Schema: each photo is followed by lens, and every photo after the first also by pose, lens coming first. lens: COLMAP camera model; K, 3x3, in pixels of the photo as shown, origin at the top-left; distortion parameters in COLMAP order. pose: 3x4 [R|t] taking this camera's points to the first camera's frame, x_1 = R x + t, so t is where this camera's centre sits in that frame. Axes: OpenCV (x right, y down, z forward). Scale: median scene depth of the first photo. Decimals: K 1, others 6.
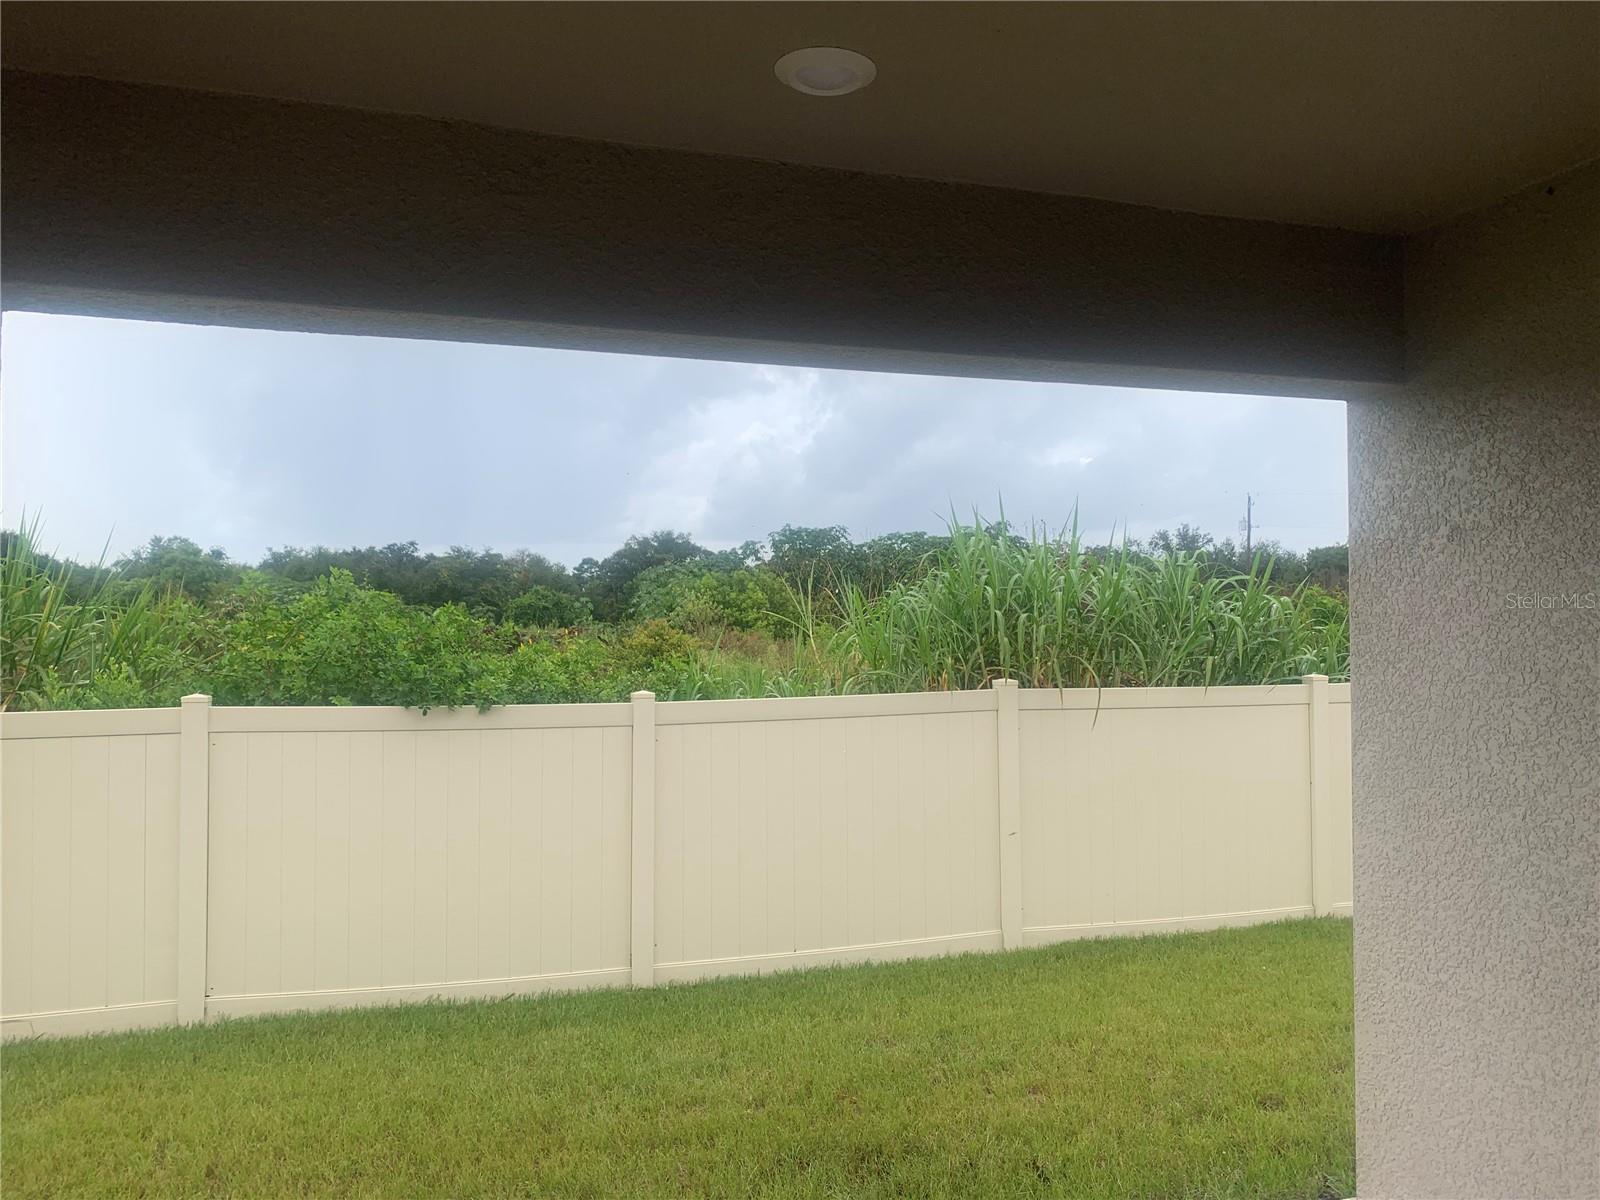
lens RADIAL K [[1216.4, 0, 802.6], [0, 1216.4, 573.3], [0, 0, 1]] dist [0.043303, -0.083210]
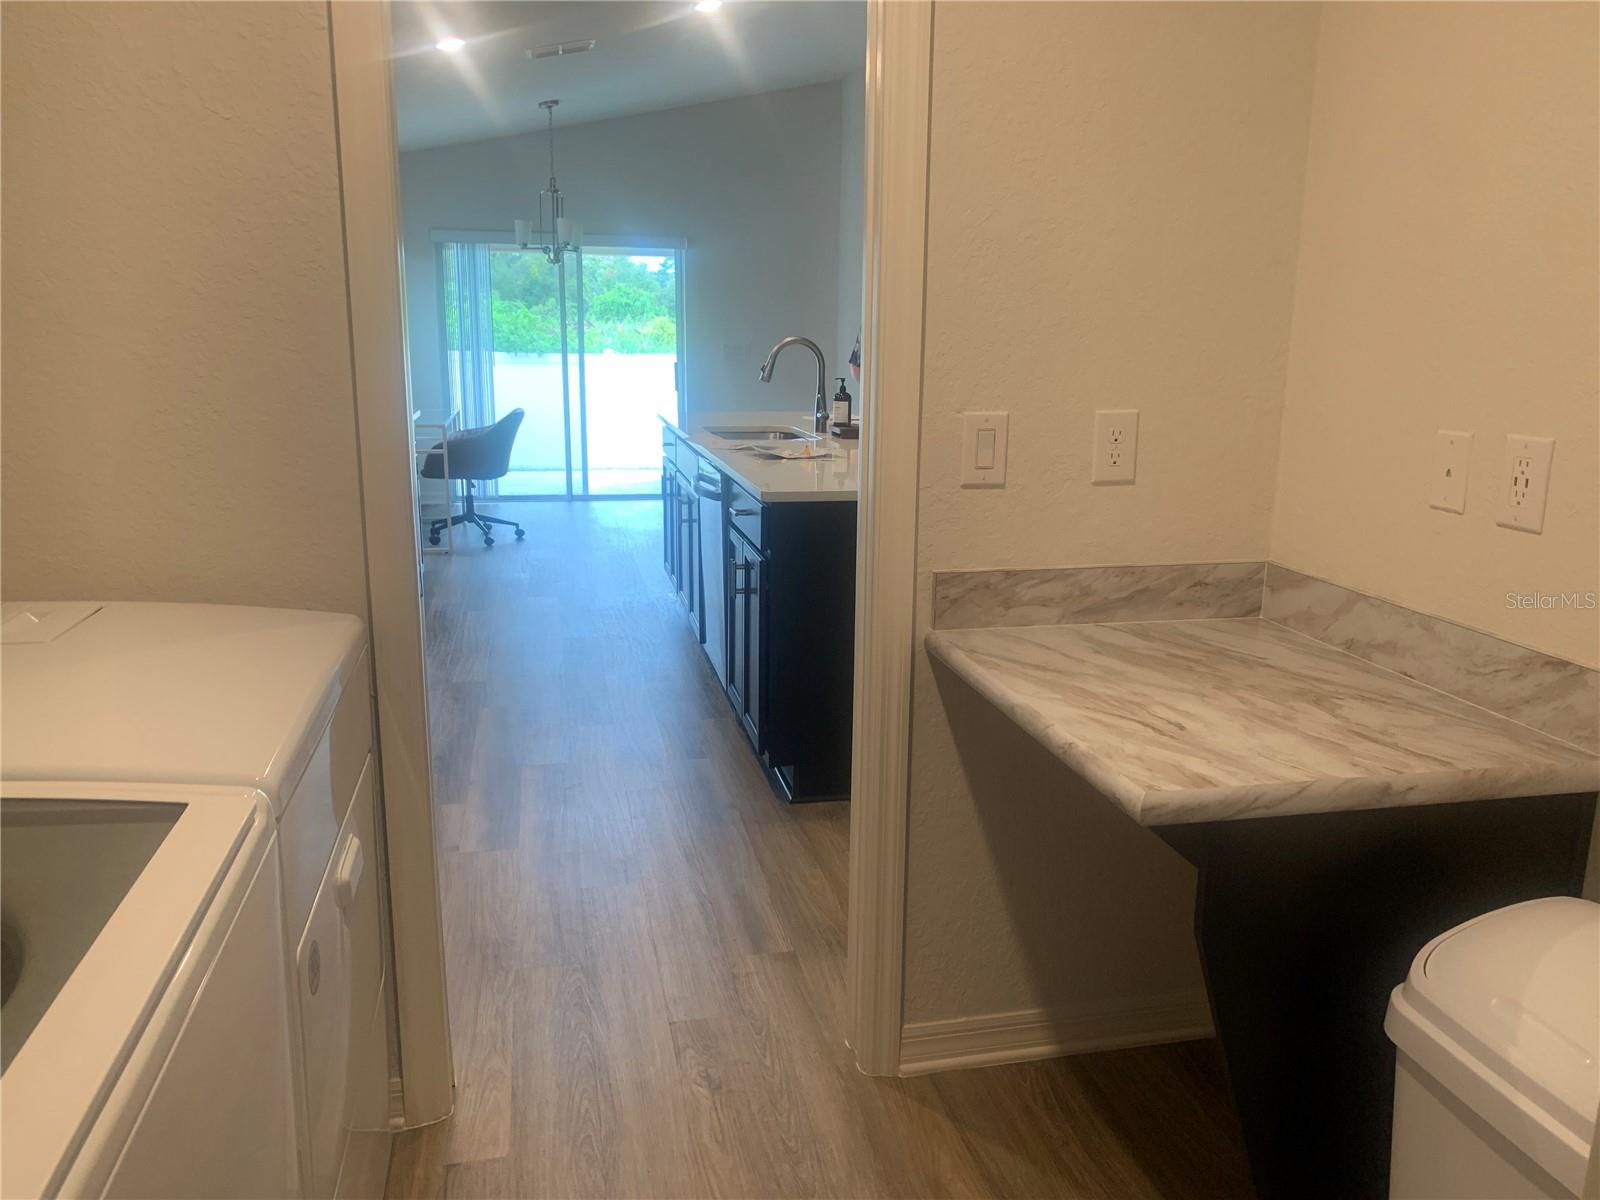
lens RADIAL K [[1216.4, 0, 802.6], [0, 1216.4, 573.3], [0, 0, 1]] dist [0.043303, -0.083210]
pose [[0.997035, 0.023234, -0.073351, 0.315052], [-0.004740, 0.970054, 0.242841, -0.039519], [0.076797, -0.241774, 0.967289, -0.991160]]
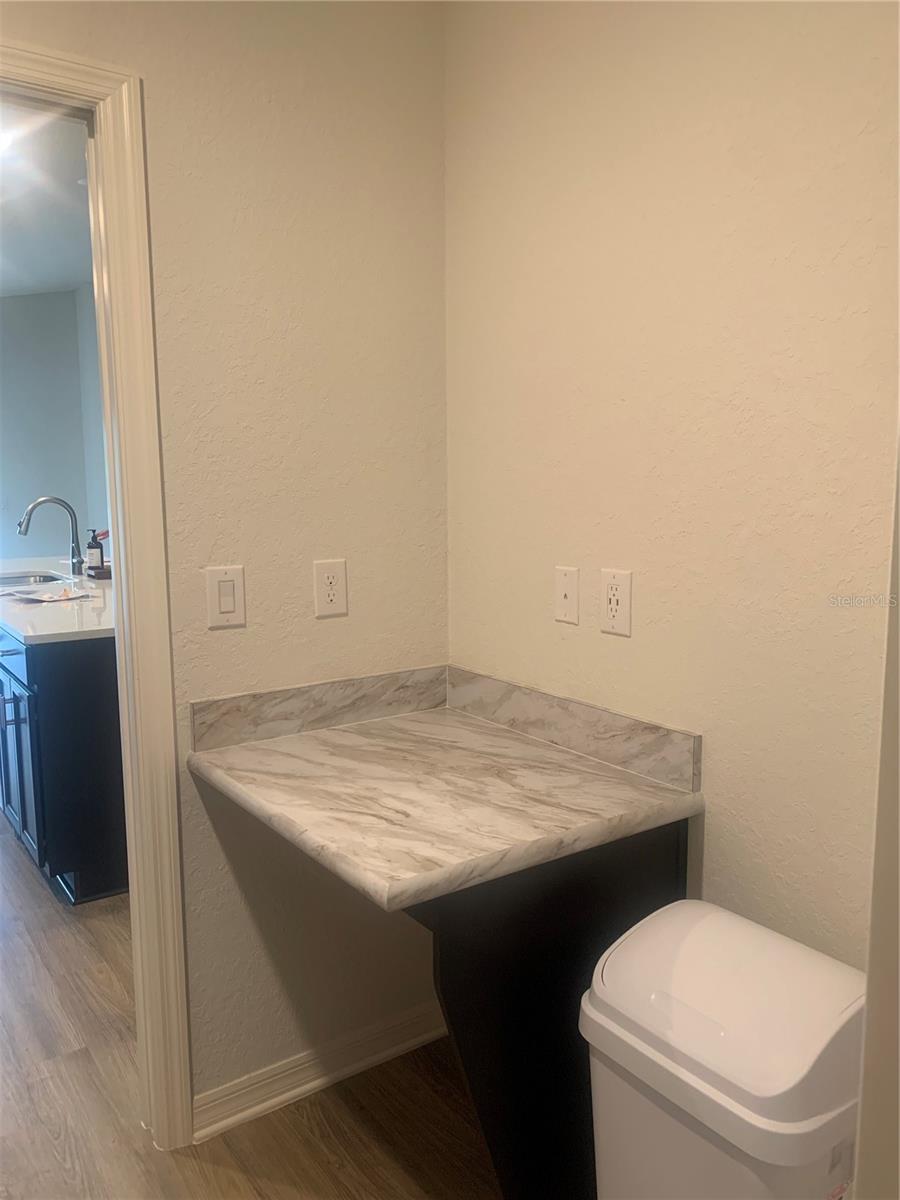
lens RADIAL K [[920.0, 0, 471.4], [0, 920.0, 602.7], [0, 0, 1]] dist [0.072552, -0.076283]
pose [[0.941956, -0.056794, 0.330899, 0.314134], [-0.002265, 0.984490, 0.175424, -0.049098], [-0.335730, -0.165991, 0.927218, -0.947562]]
